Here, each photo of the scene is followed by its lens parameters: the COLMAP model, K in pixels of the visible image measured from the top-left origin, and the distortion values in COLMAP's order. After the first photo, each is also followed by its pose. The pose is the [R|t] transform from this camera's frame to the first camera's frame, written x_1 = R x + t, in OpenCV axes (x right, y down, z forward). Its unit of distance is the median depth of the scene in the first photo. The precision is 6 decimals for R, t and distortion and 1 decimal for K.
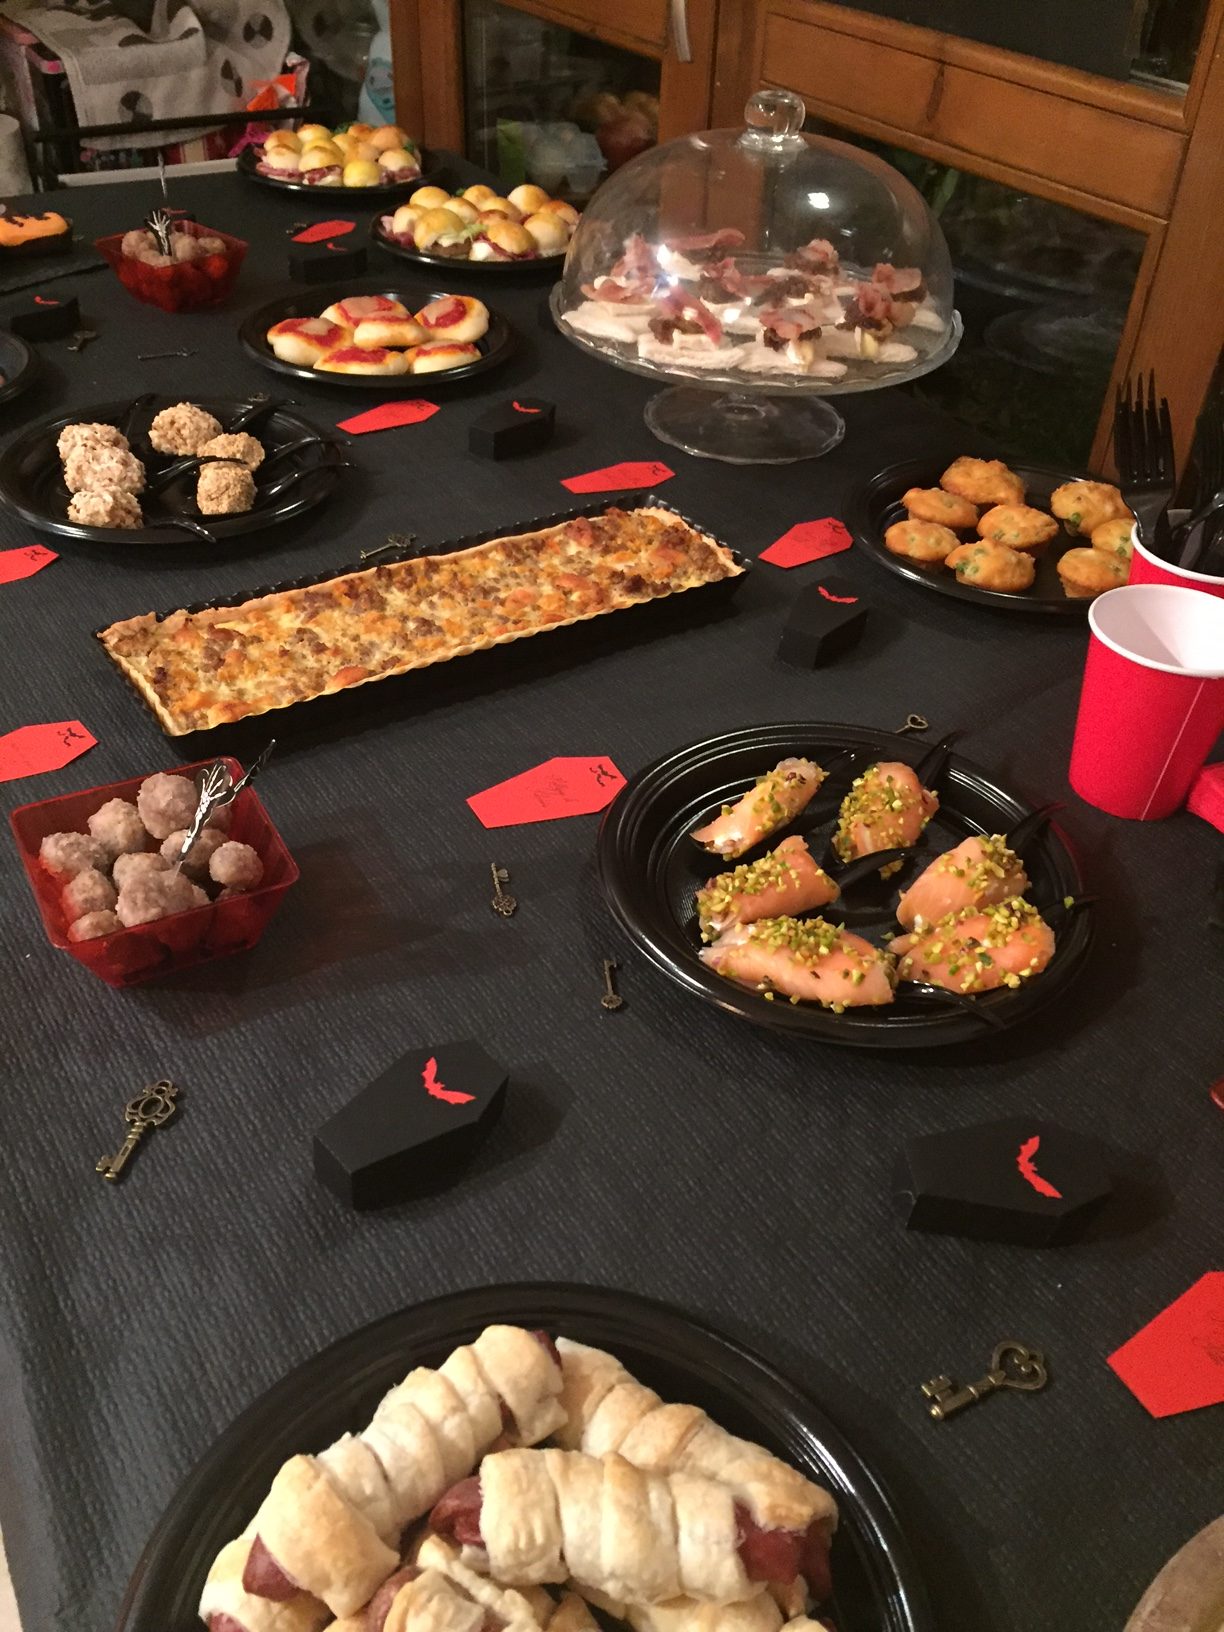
lens RADIAL K [[1412.5, 0, 615.9], [0, 1412.5, 823.8], [0, 0, 1]] dist [0.080326, -0.122911]
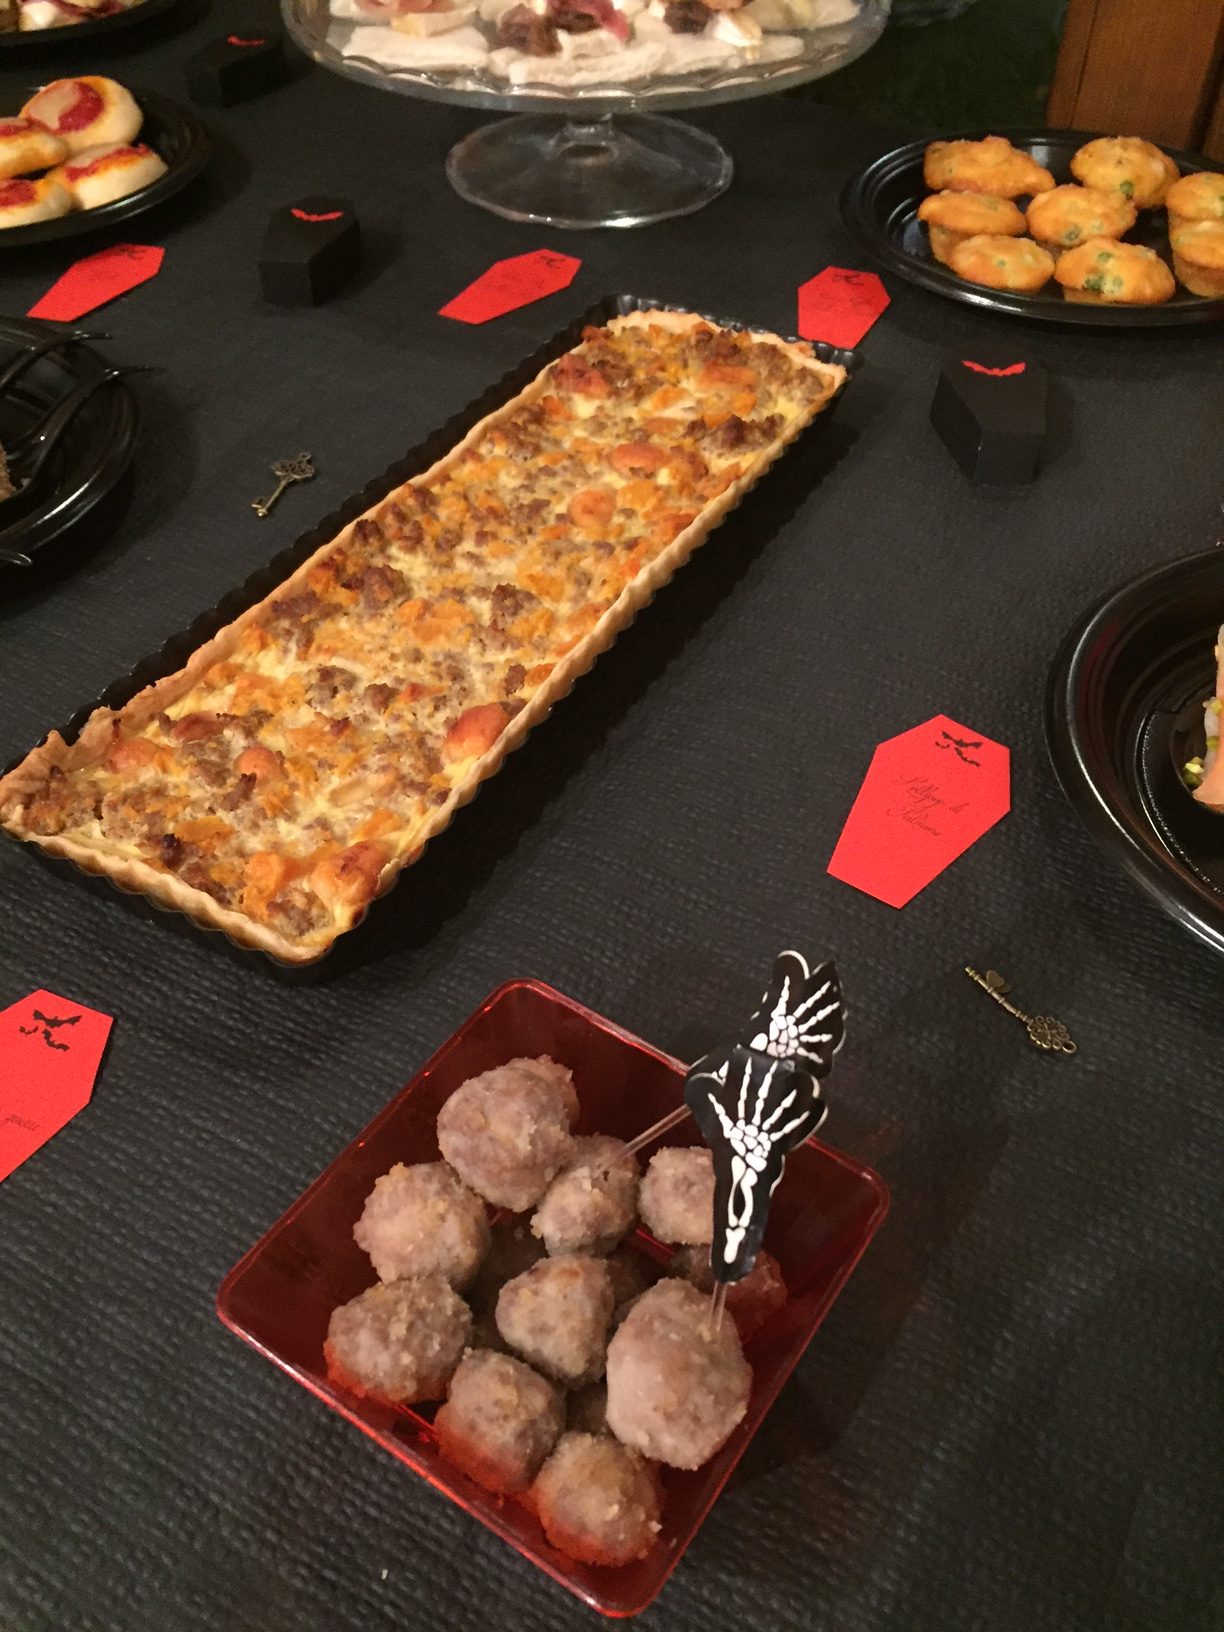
lens RADIAL K [[1412.5, 0, 615.9], [0, 1412.5, 823.8], [0, 0, 1]] dist [0.080326, -0.122911]
pose [[0.889468, -0.351360, 0.292220, -0.288557], [0.308289, 0.933354, 0.183868, -0.140946], [-0.337349, -0.073457, 0.938509, 0.409563]]
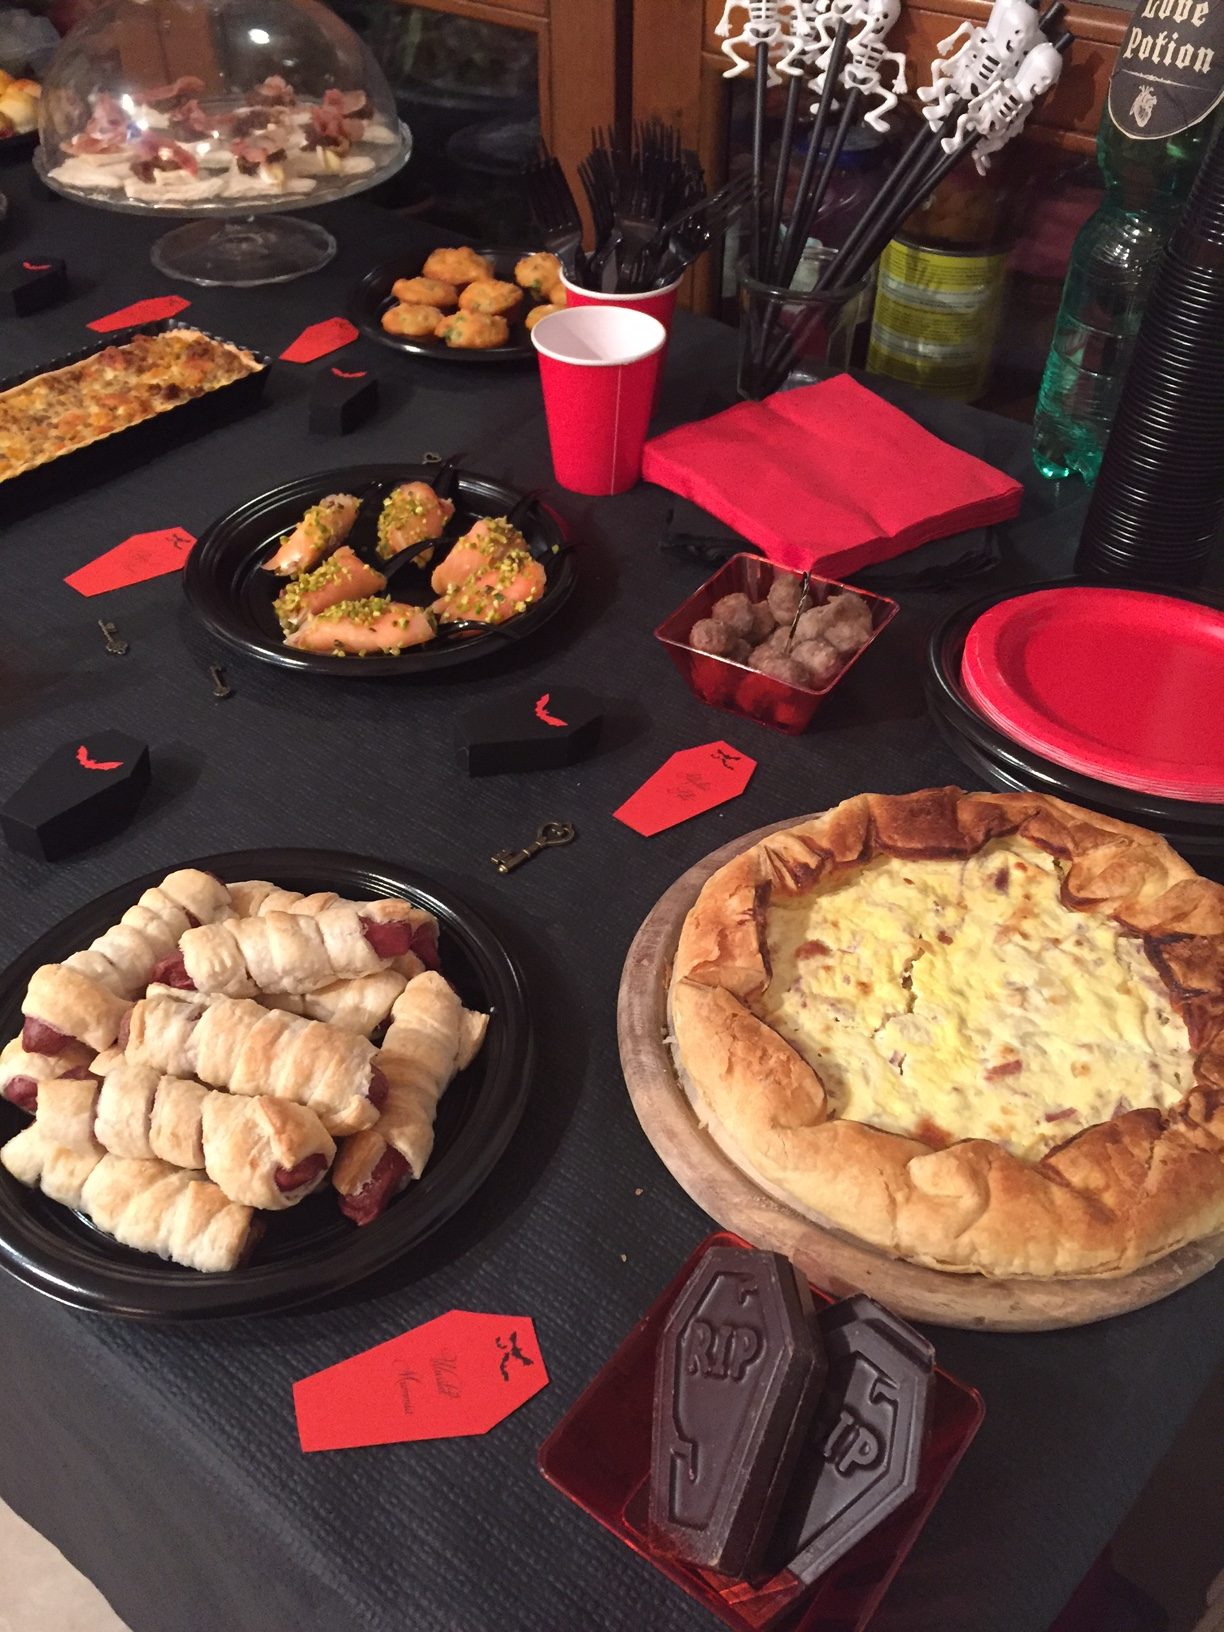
lens RADIAL K [[1412.5, 0, 615.9], [0, 1412.5, 823.8], [0, 0, 1]] dist [0.080326, -0.122911]
pose [[0.945772, -0.240584, 0.218256, 0.017301], [0.223829, 0.969600, 0.098874, 0.138075], [-0.235408, -0.044660, 0.970870, -0.224829]]
